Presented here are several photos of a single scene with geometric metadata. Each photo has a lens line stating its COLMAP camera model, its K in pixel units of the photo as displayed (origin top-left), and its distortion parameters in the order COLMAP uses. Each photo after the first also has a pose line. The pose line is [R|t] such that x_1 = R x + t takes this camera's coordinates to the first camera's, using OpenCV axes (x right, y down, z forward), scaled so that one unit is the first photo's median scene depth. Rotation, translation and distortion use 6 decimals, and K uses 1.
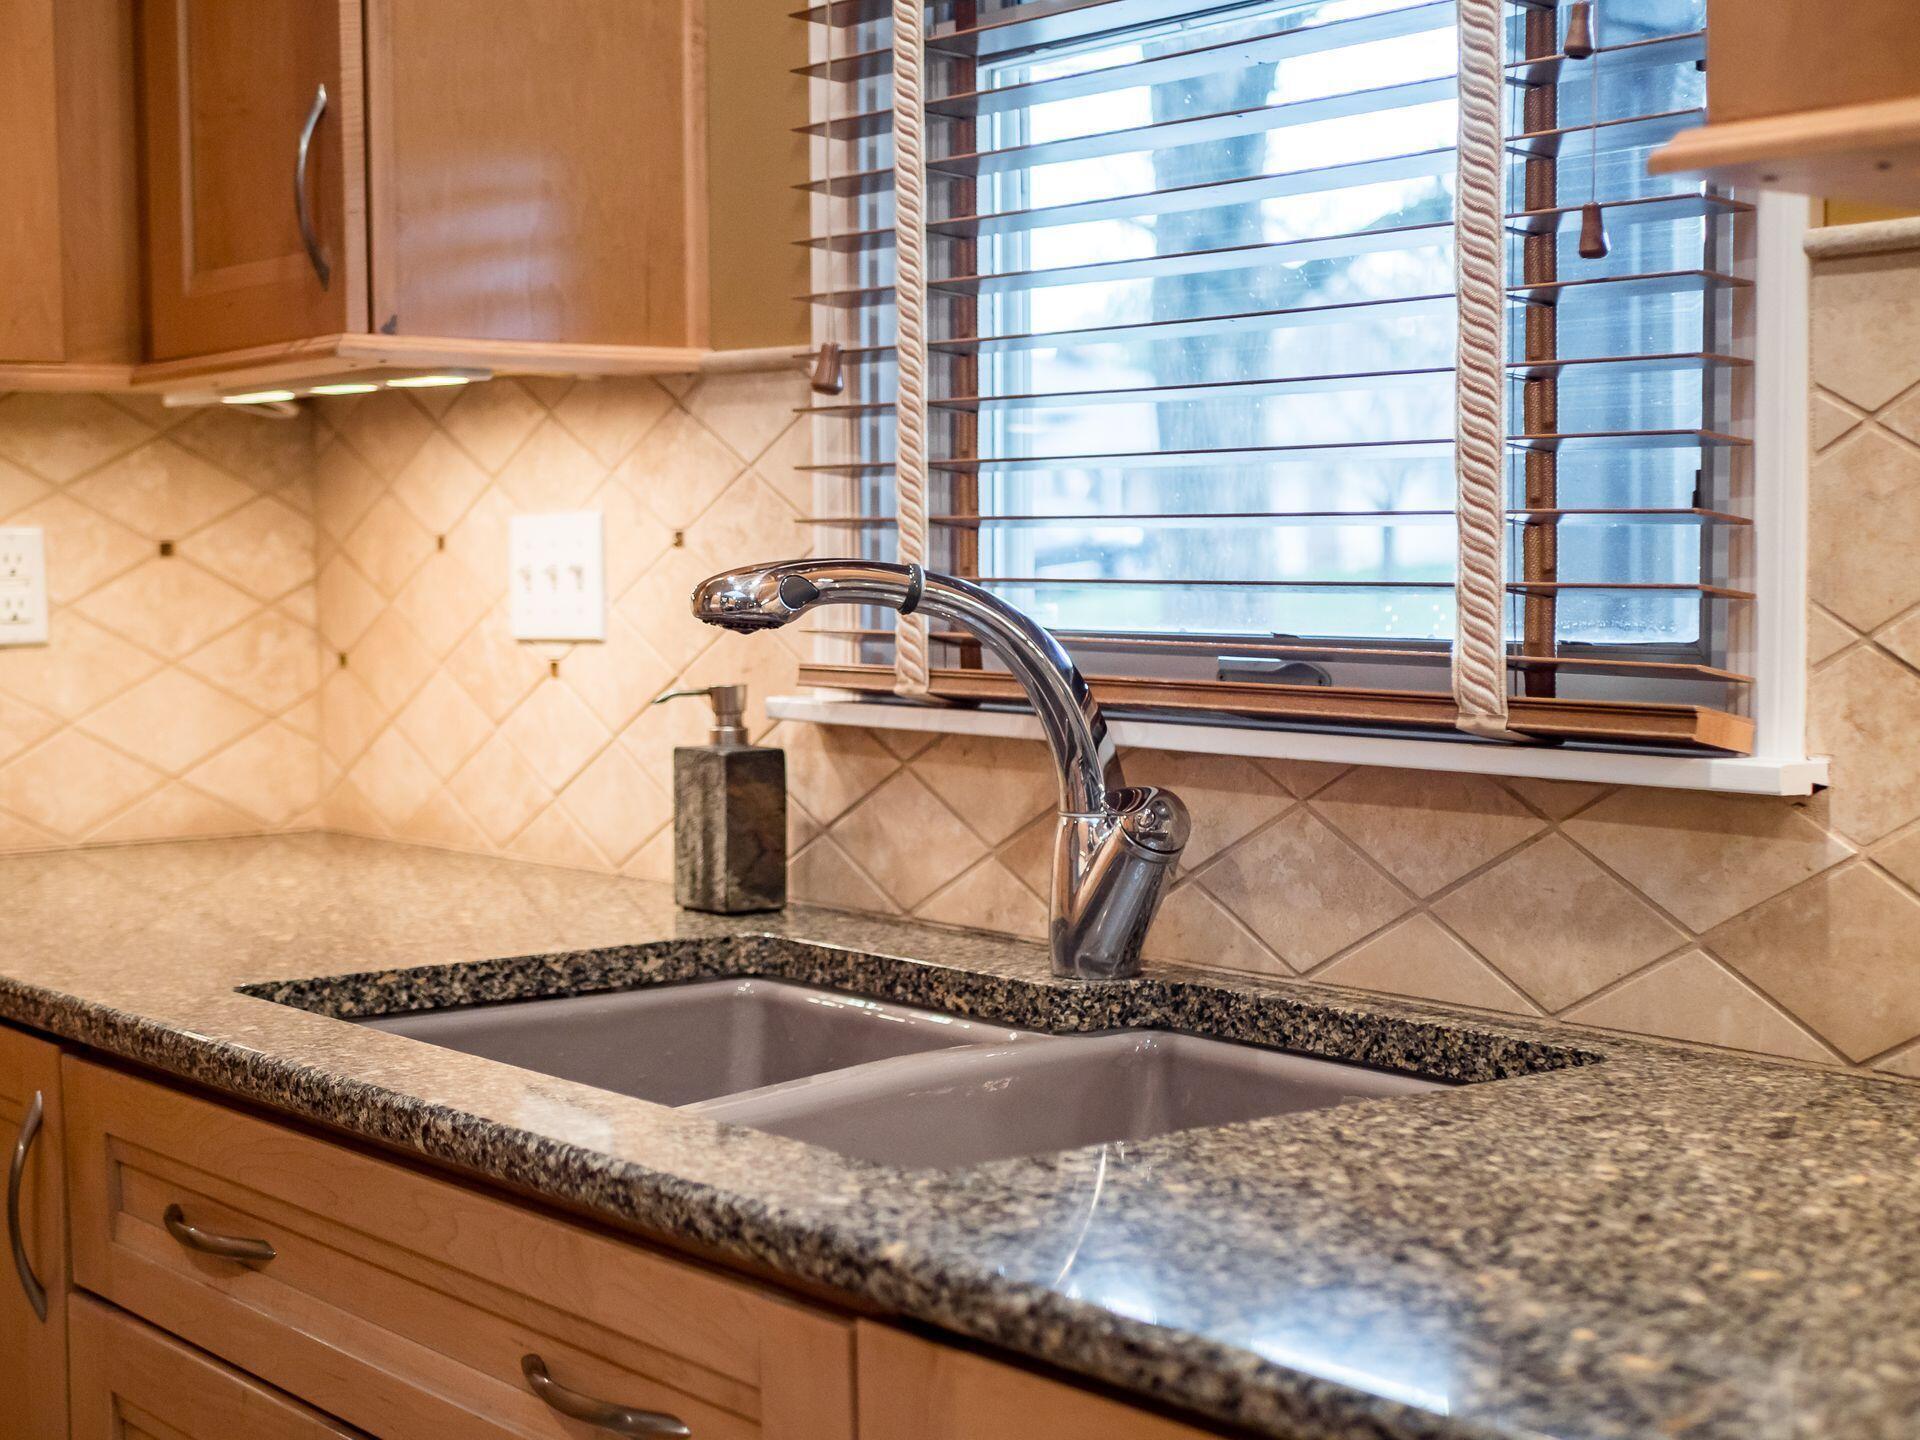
lens RADIAL K [[2979.0, 0, 960.0], [0, 2979.0, 720.0], [0, 0, 1]] dist [-0.000289, 0.043739]
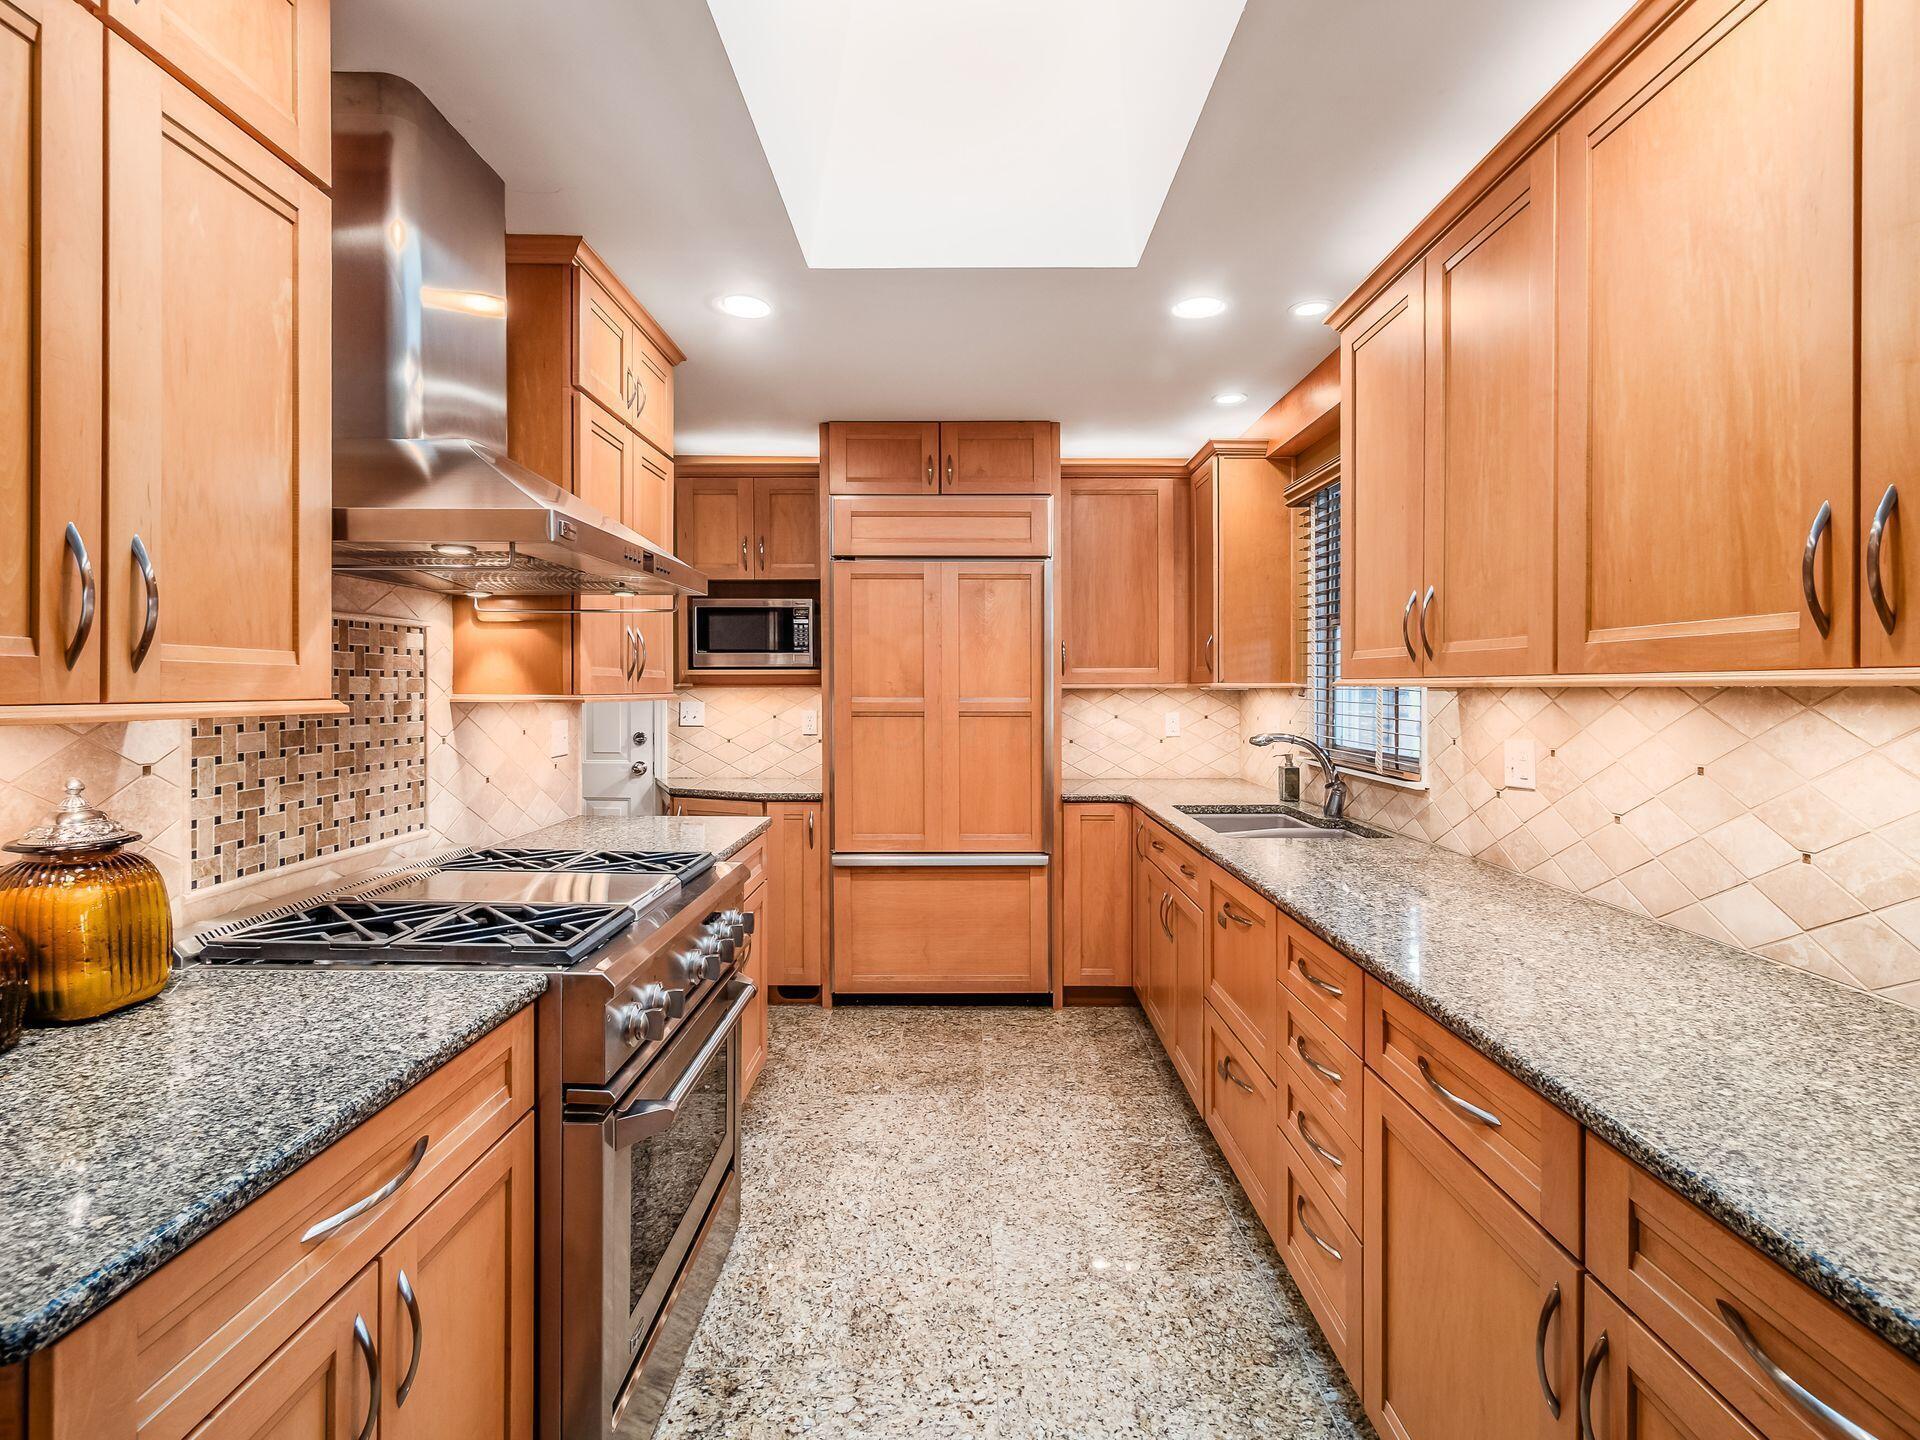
lens RADIAL K [[953.5, 0, 964.1], [0, 953.5, 692.5], [0, 0, 1]] dist [-0.000108, 0.001232]
pose [[0.791624, 0.018074, -0.610741, 0.461729], [-0.047819, 0.998329, -0.032437, -0.036895], [0.609134, 0.054883, 0.791166, -0.579178]]
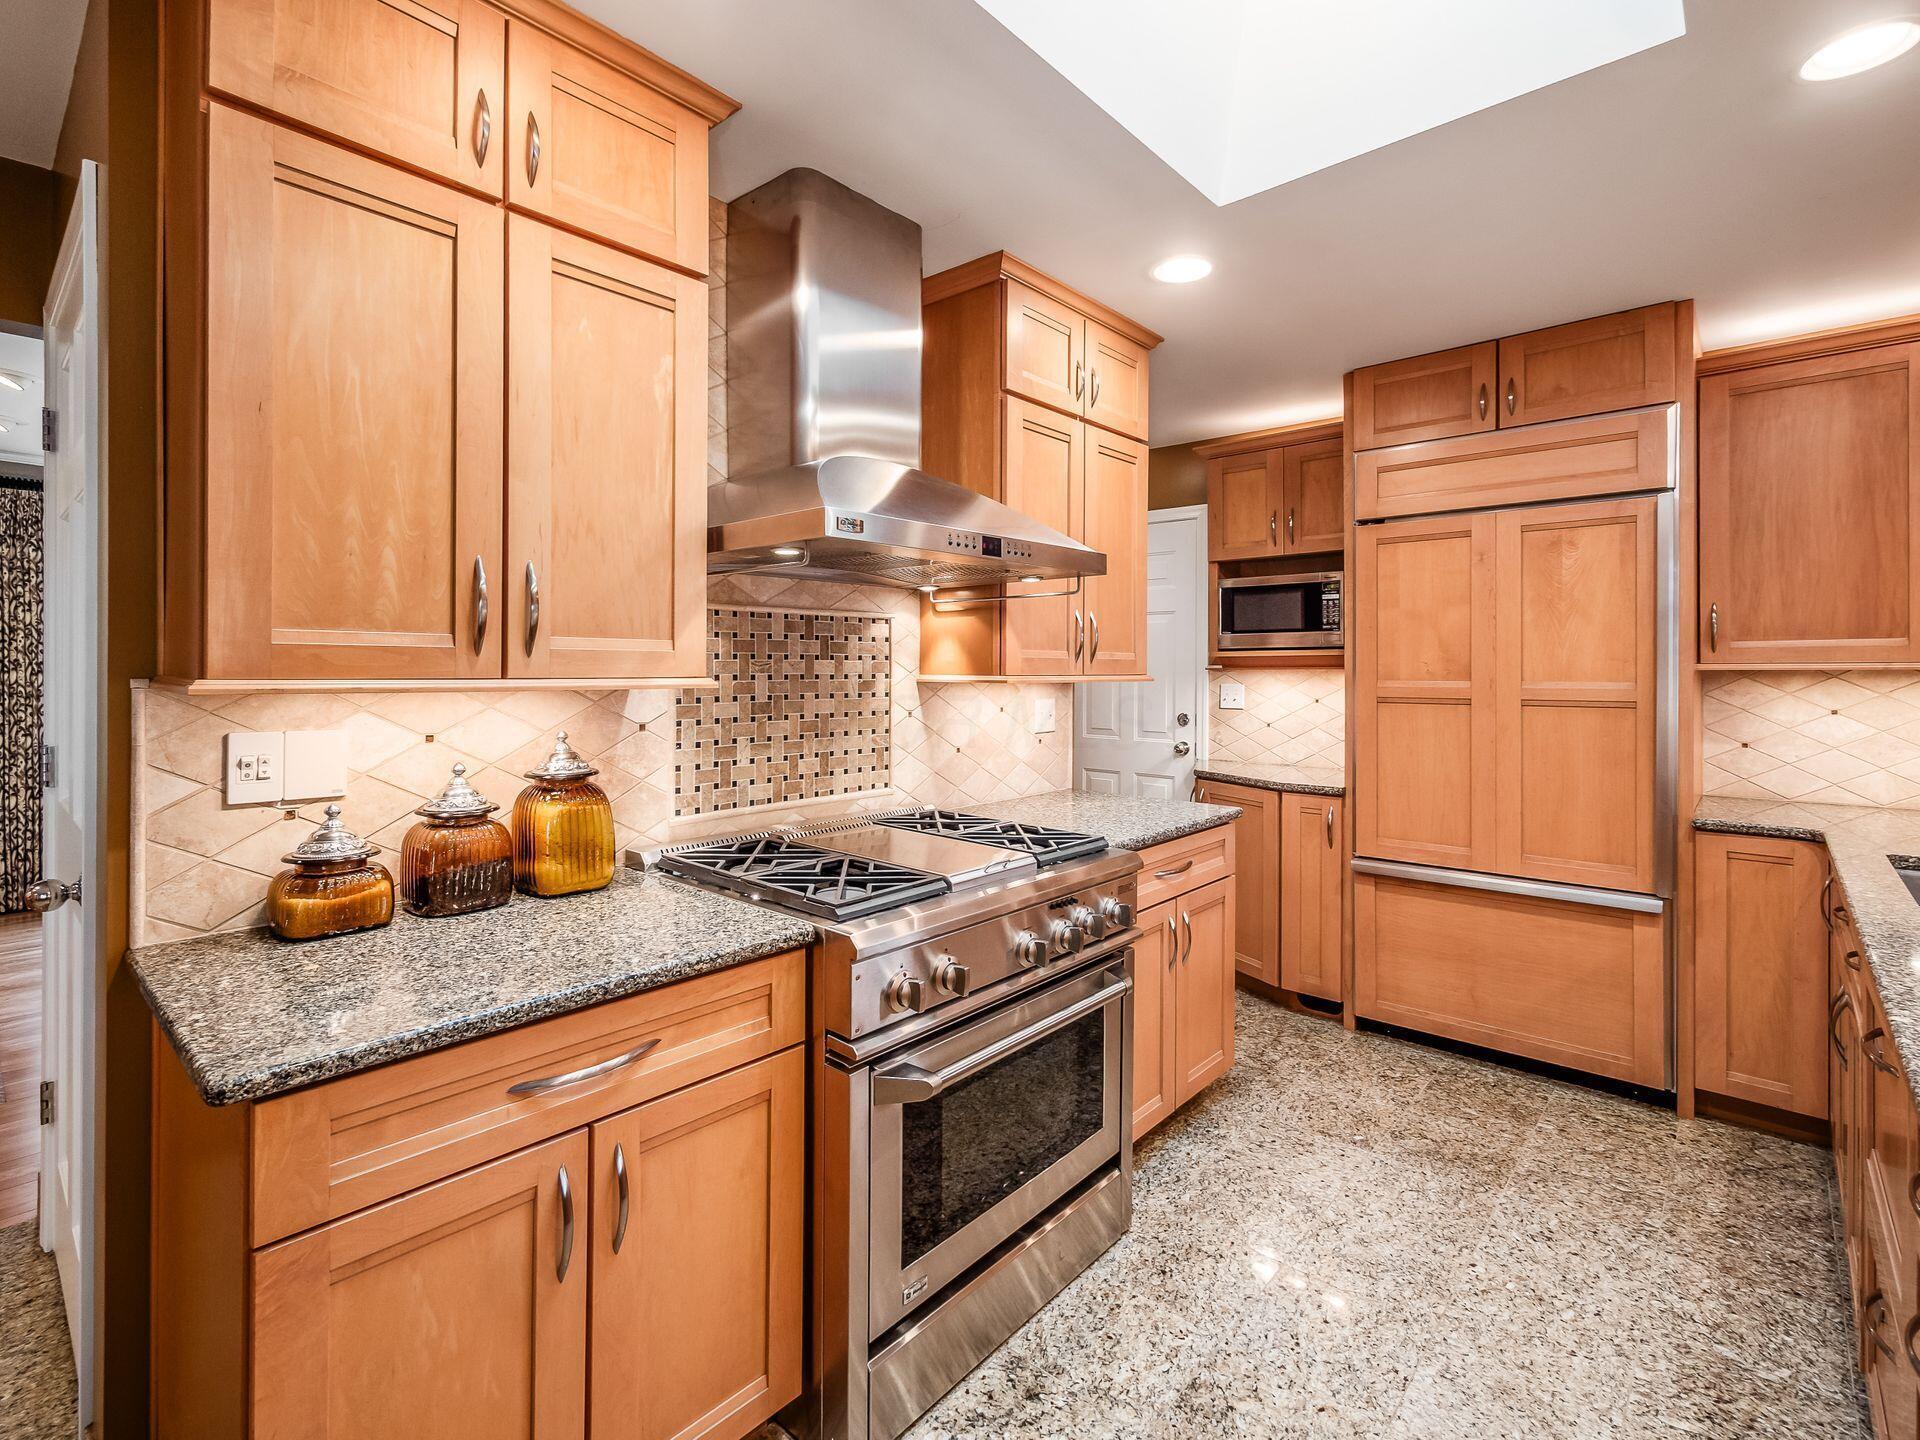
lens RADIAL K [[906.2, 0, 947.7], [0, 906.2, 673.2], [0, 0, 1]] dist [0.001059, 0.000631]
pose [[0.175686, 0.017414, -0.984292, 0.533337], [-0.060767, 0.998129, 0.006812, -0.054679], [0.982569, 0.058616, 0.176415, -0.258658]]
